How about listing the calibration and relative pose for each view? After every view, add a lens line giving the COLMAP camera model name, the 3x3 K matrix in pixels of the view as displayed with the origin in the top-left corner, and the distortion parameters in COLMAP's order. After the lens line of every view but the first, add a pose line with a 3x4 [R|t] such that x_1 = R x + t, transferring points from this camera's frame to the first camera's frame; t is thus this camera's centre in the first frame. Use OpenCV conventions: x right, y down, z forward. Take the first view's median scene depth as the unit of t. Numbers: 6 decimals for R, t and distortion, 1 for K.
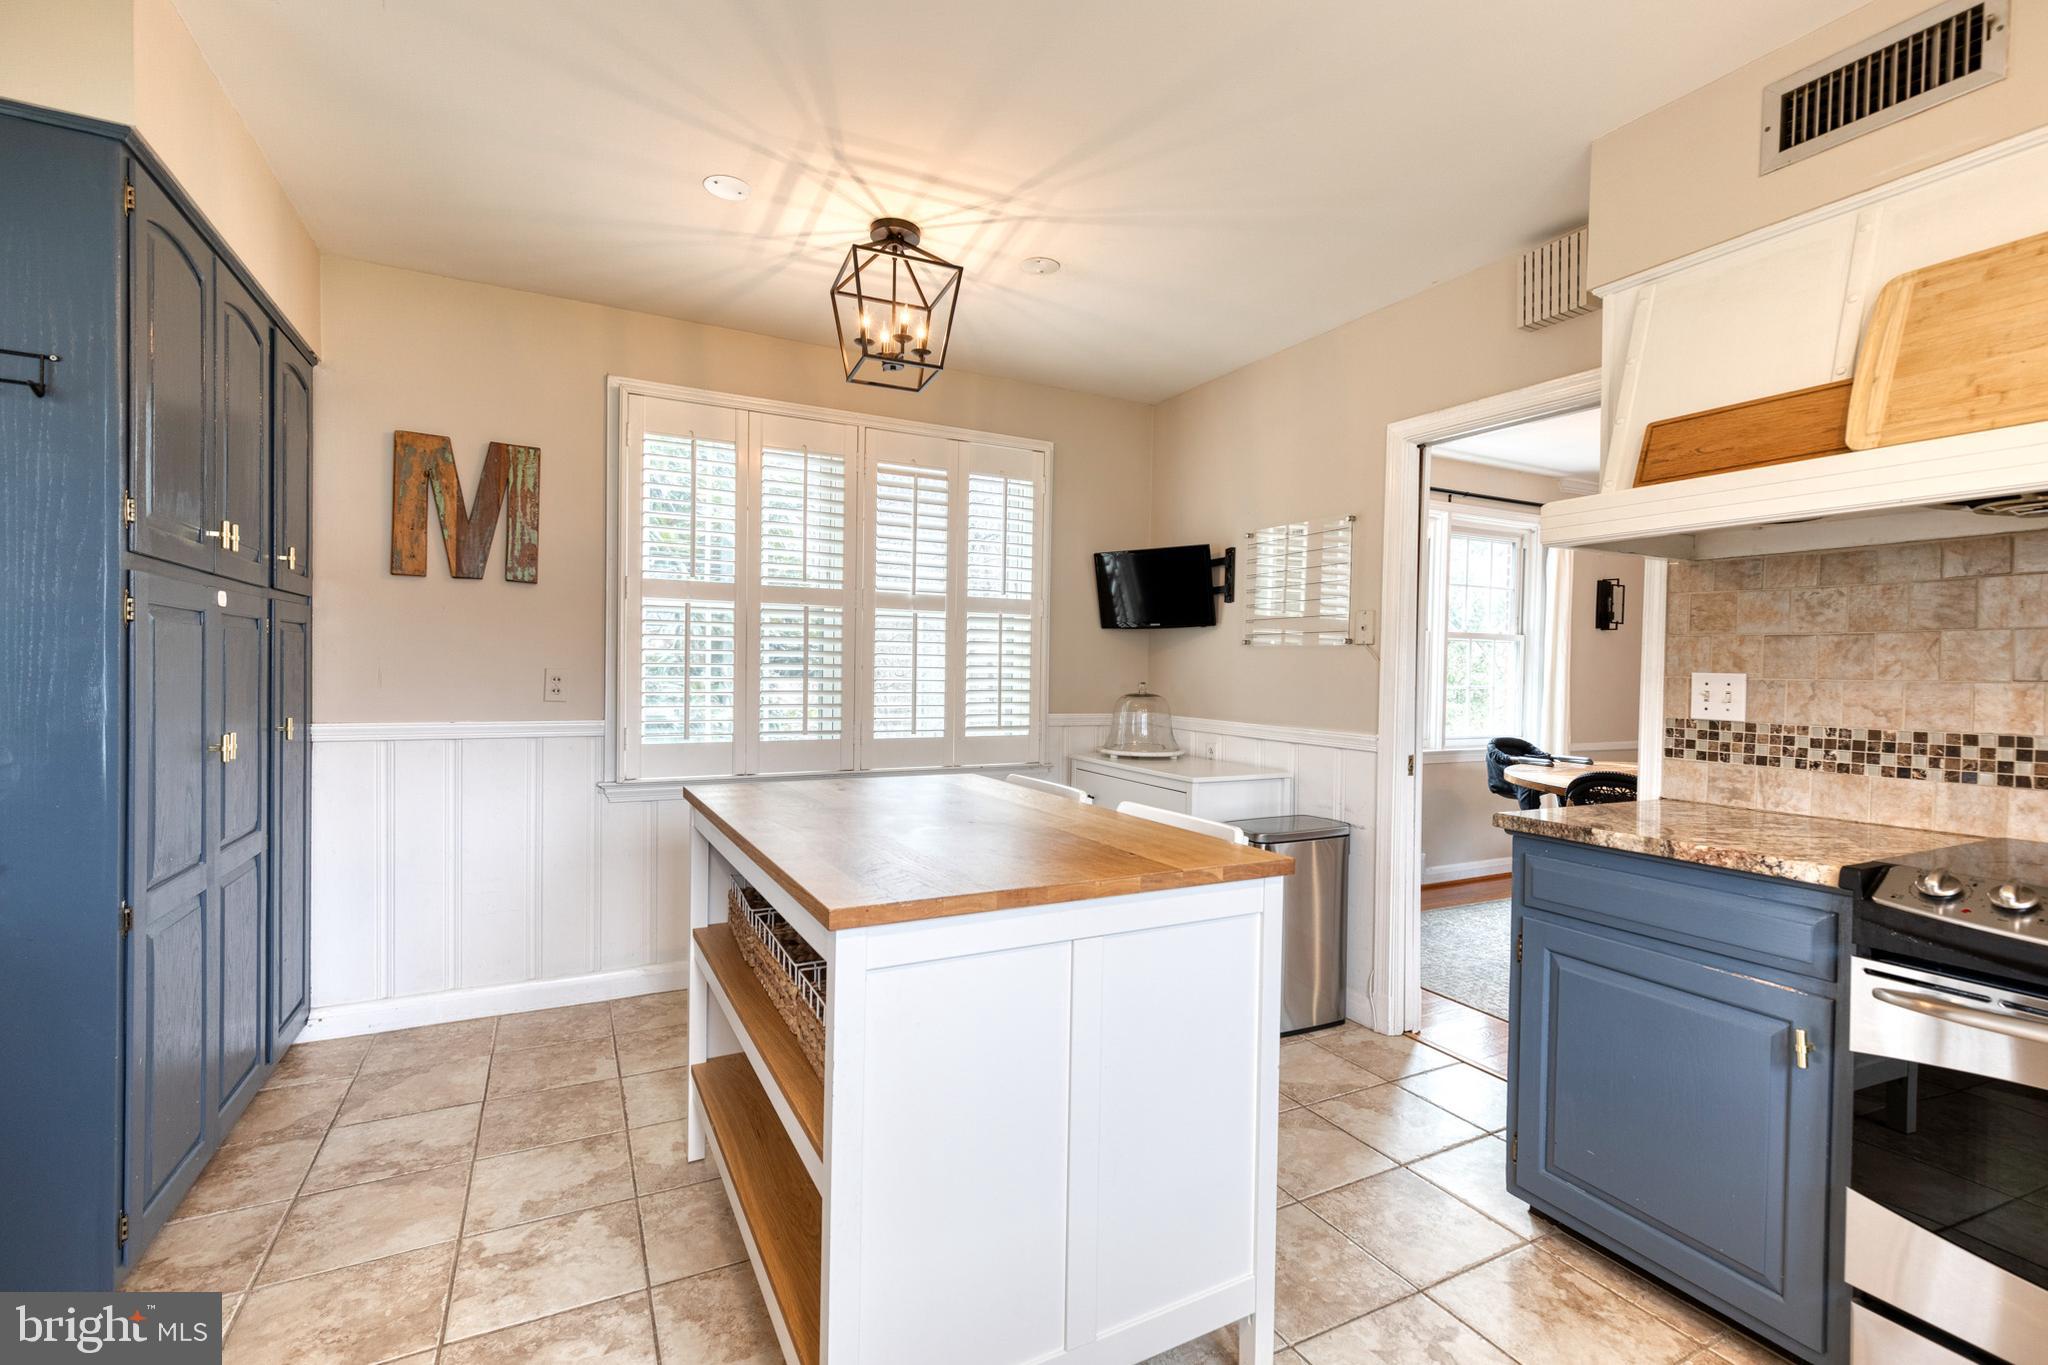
lens RADIAL K [[914.7, 0, 1033.2], [0, 914.7, 681.2], [0, 0, 1]] dist [0.009812, -0.000732]
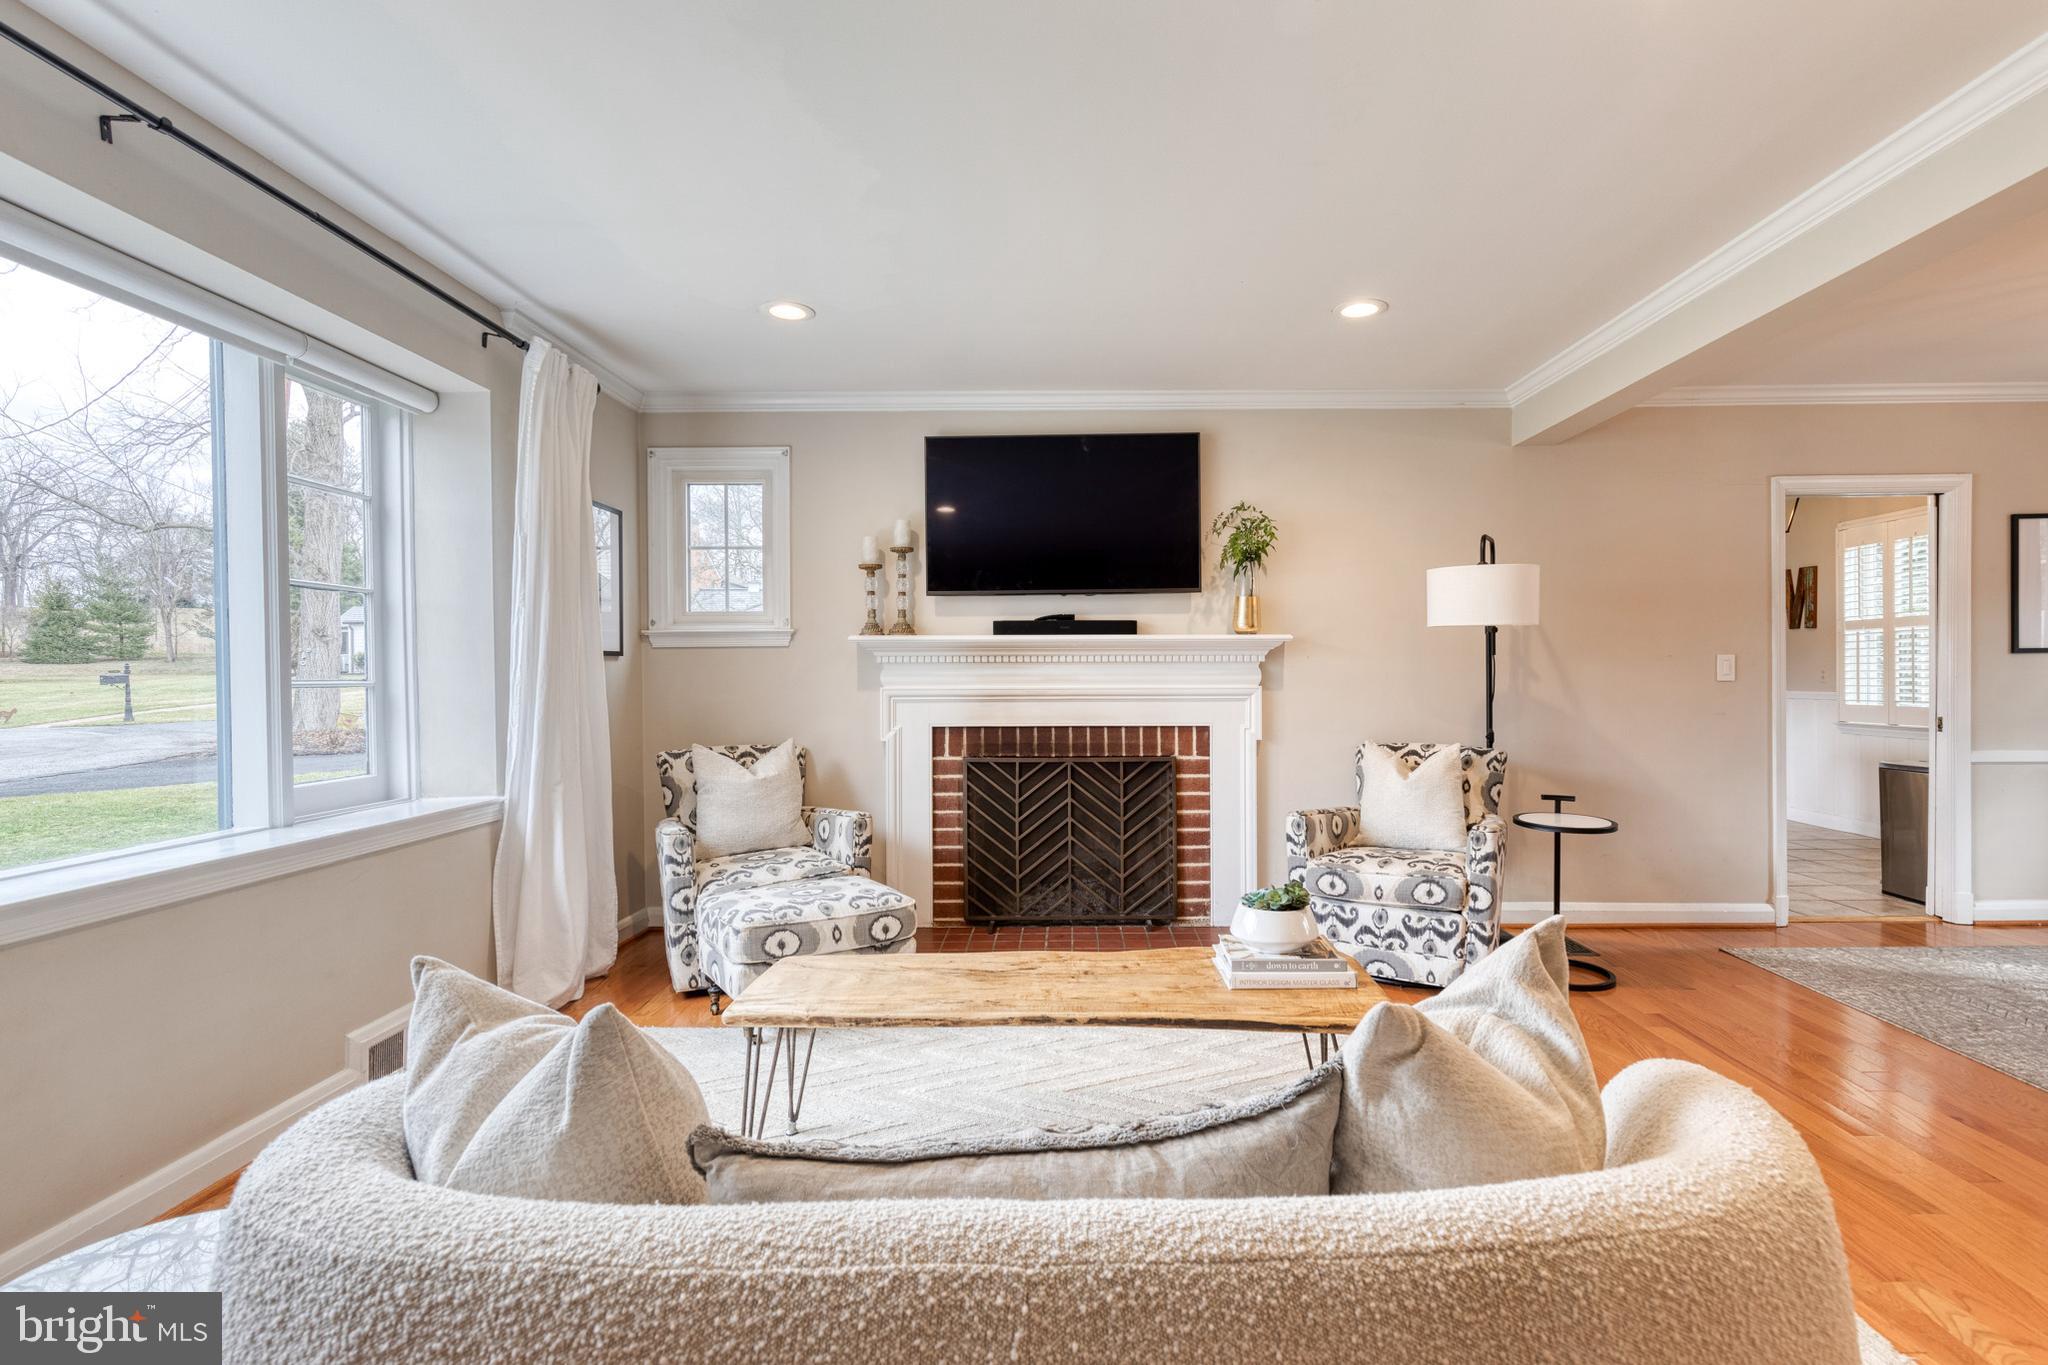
lens RADIAL K [[944.7, 0, 1066.4], [0, 944.7, 680.8], [0, 0, 1]] dist [0.009827, -0.001188]
pose [[-0.473550, -0.007235, -0.880737, 2.164604], [-0.012213, 0.999924, -0.001648, 0.040887], [0.880682, 0.009976, -0.473603, 0.482410]]
